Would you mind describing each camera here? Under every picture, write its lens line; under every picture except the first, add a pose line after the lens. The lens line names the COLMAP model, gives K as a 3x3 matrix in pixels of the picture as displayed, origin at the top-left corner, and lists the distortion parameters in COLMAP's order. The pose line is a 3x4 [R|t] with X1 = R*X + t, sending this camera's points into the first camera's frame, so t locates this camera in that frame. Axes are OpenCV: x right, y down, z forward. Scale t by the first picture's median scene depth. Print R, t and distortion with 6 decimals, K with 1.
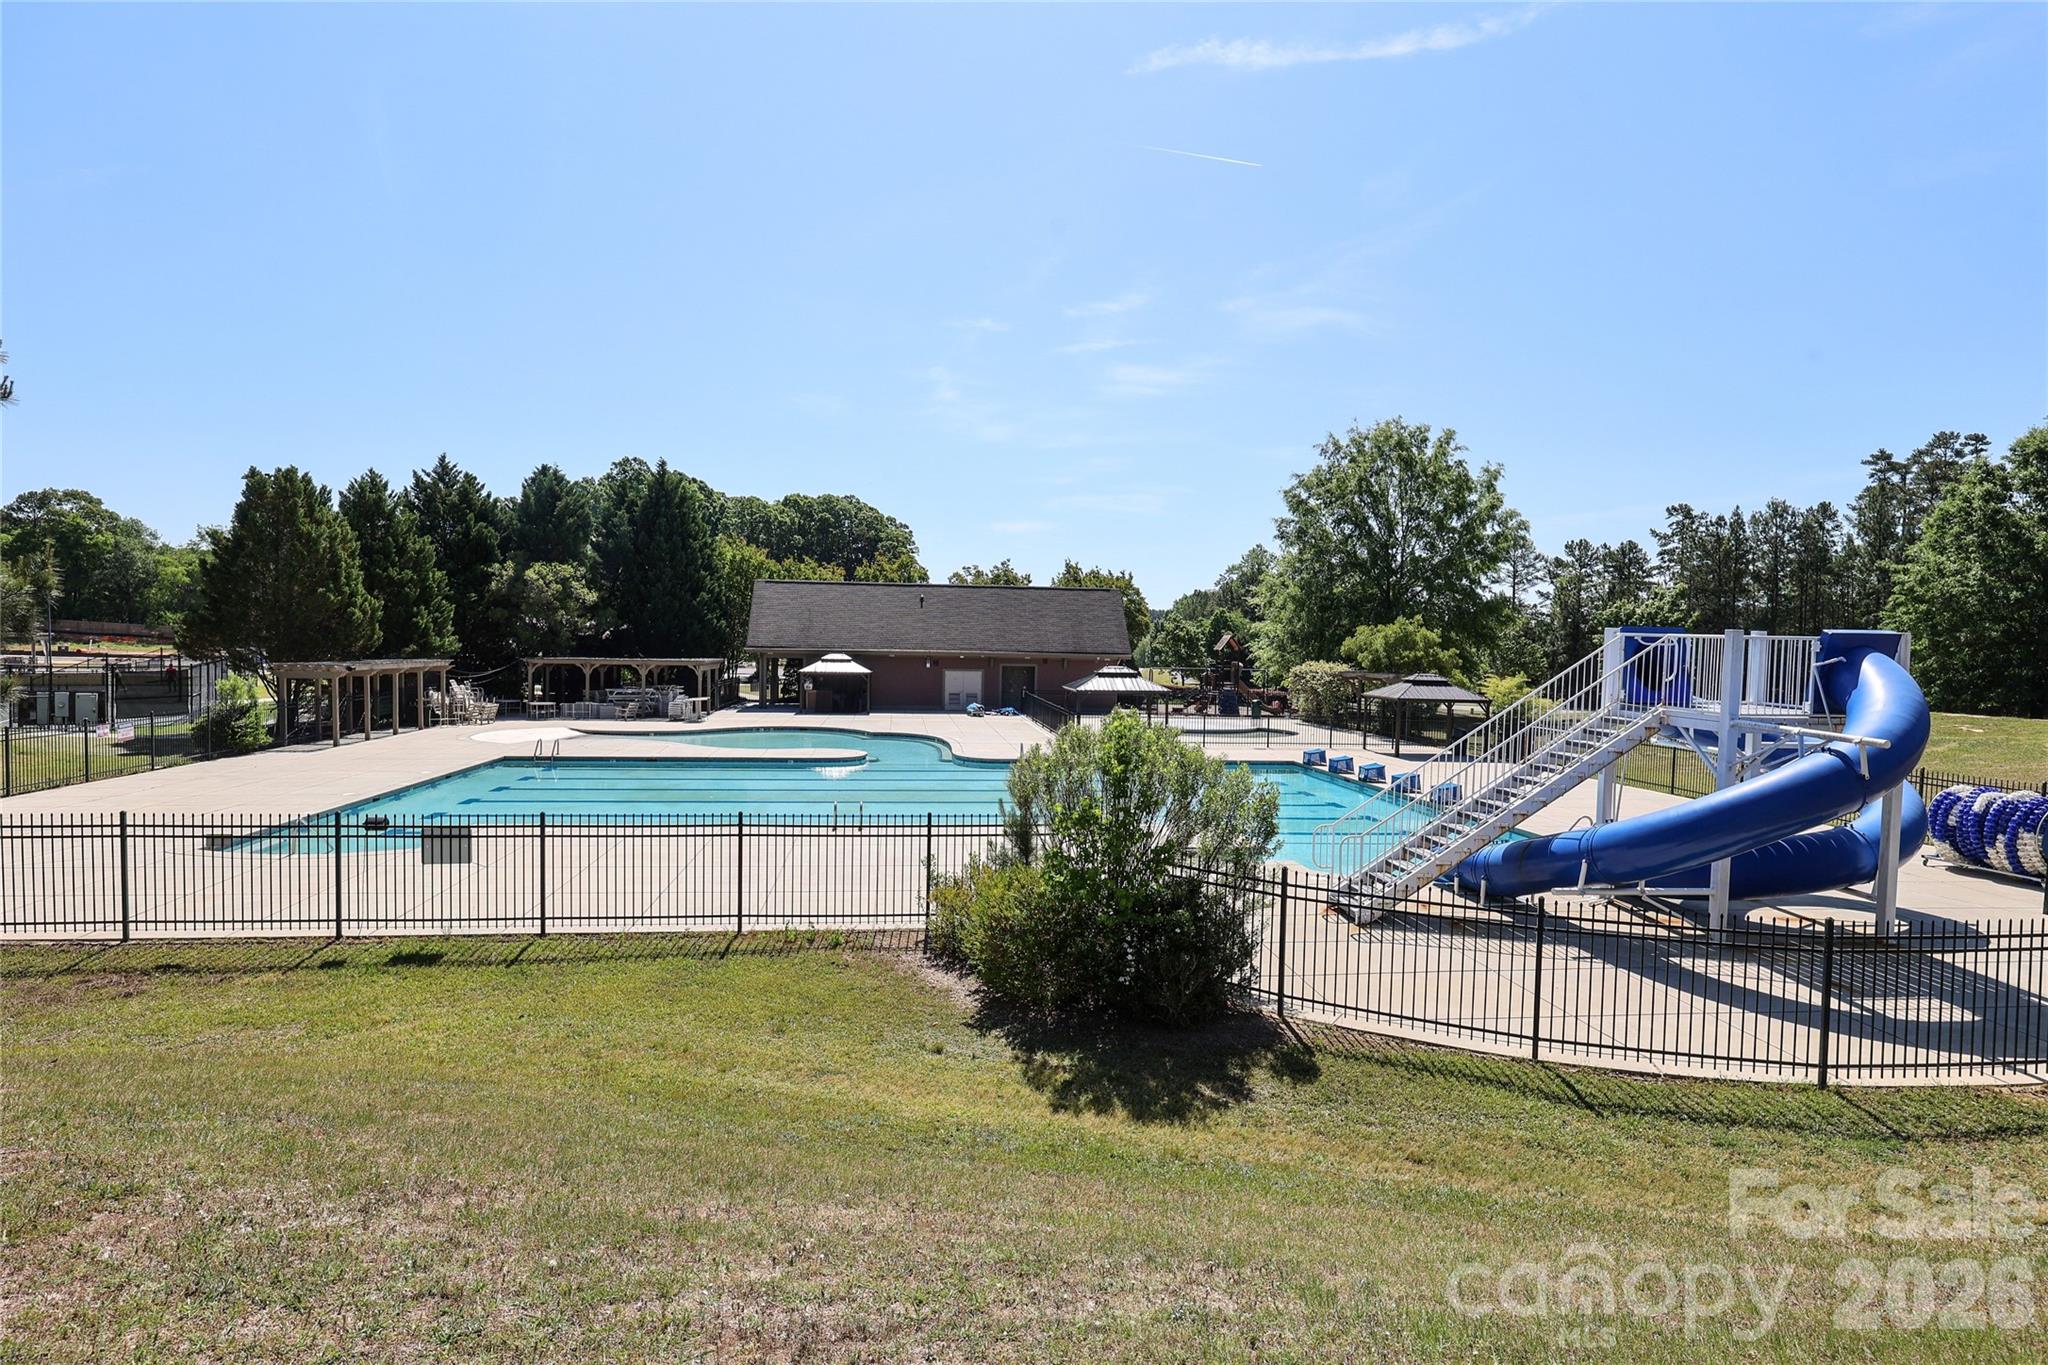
lens RADIAL K [[1146.8, 0, 1022.7], [0, 1146.8, 683.0], [0, 0, 1]] dist [-0.001638, -0.001459]
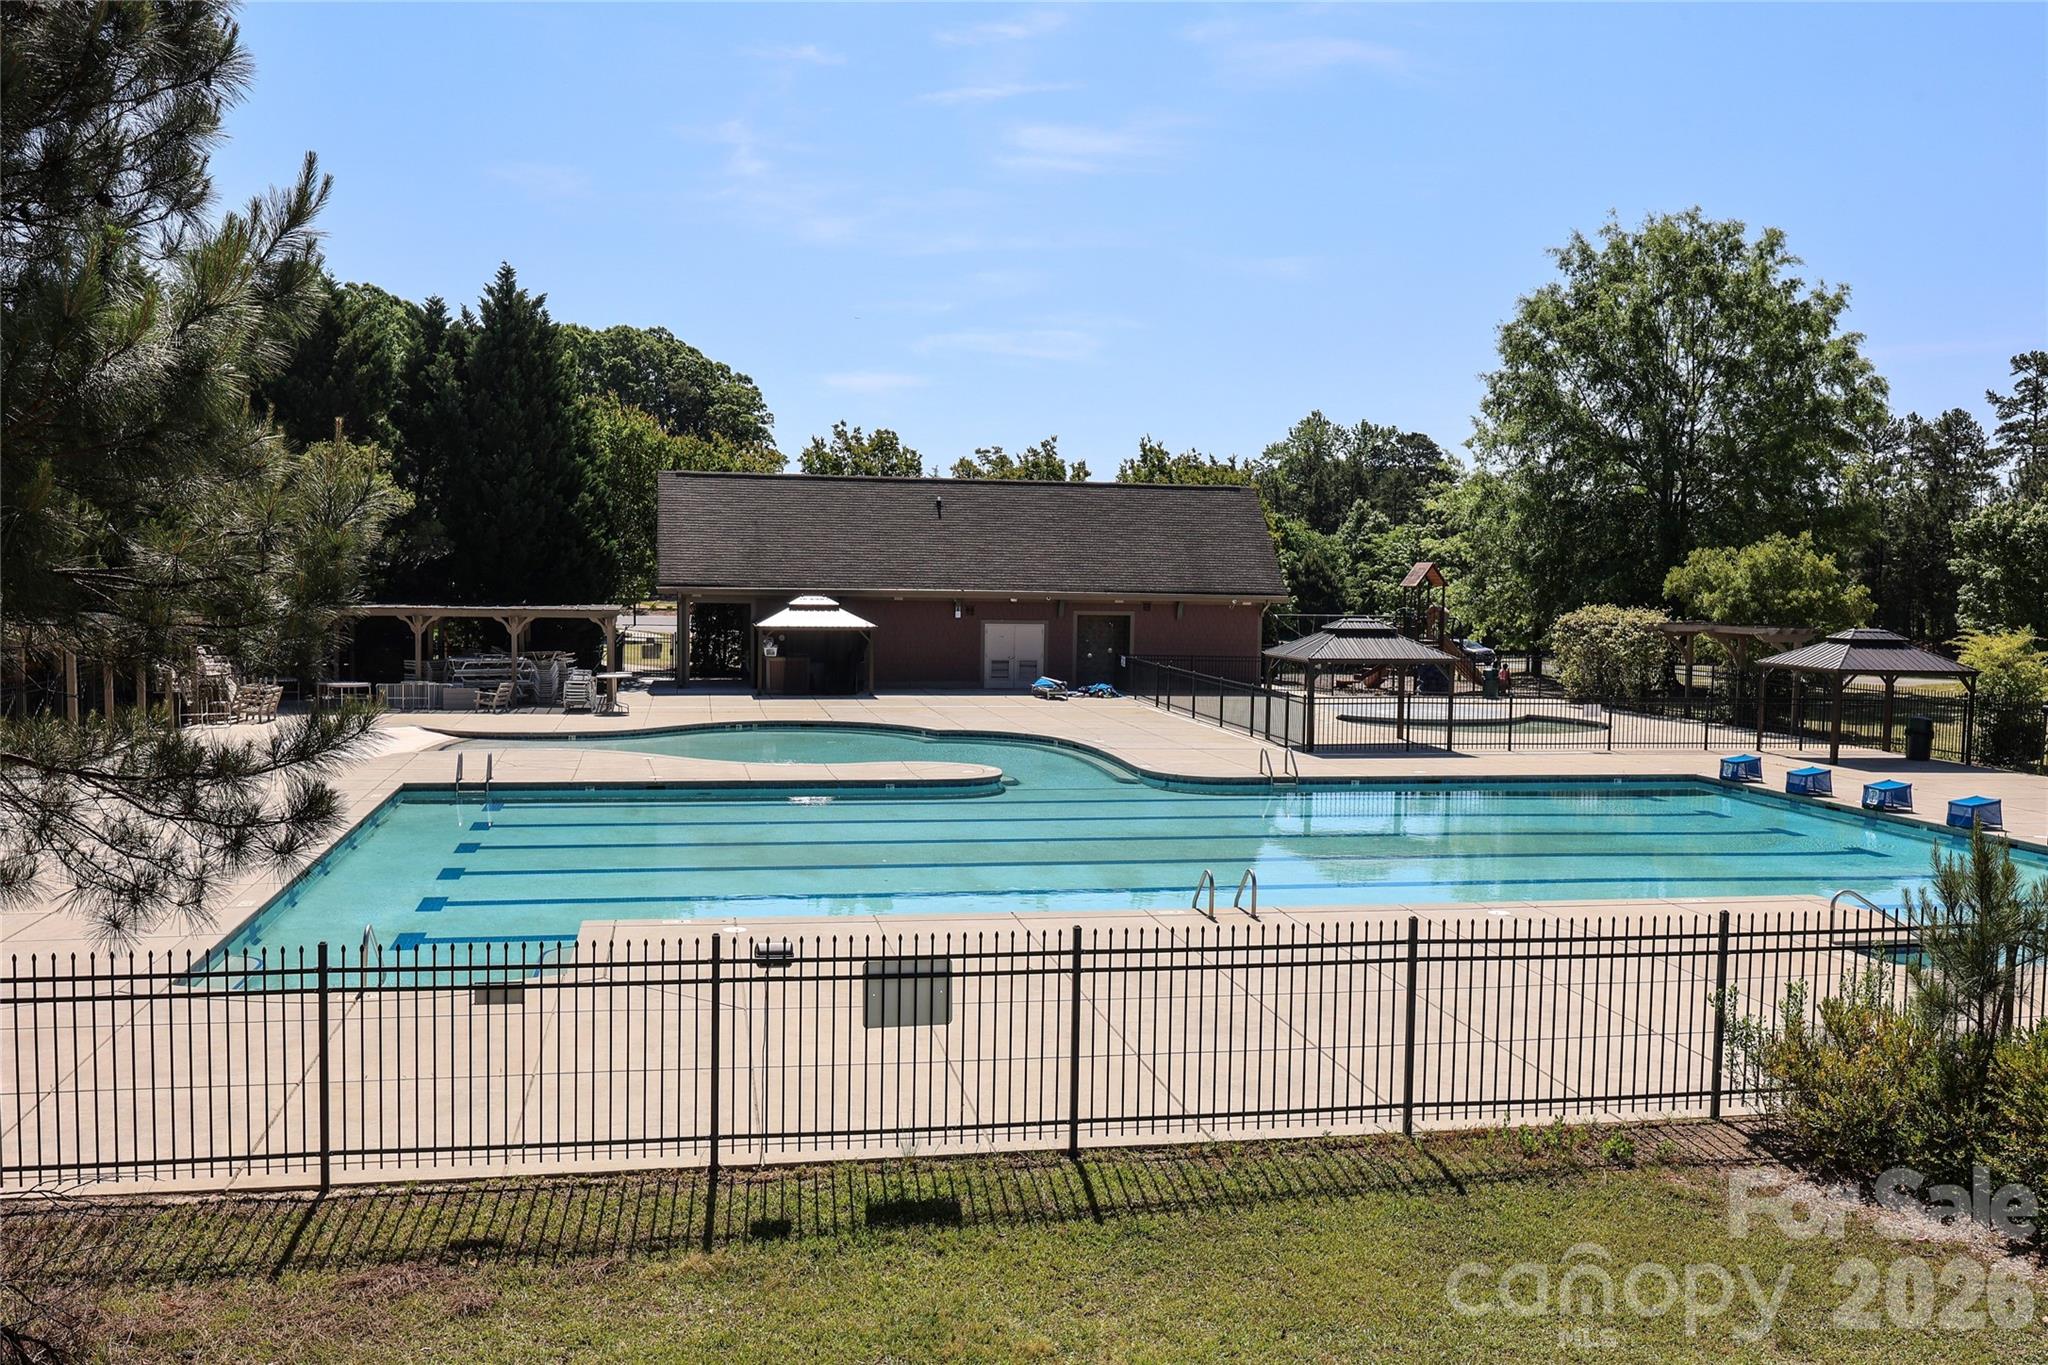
lens RADIAL K [[1836.0, 0, 1025.8], [0, 1836.0, 689.7], [0, 0, 1]] dist [-0.003285, 0.001710]
pose [[0.997204, -0.007438, 0.074362, -0.124042], [0.005099, 0.999488, 0.031600, -0.006319], [-0.074559, -0.031132, 0.996731, 0.035744]]
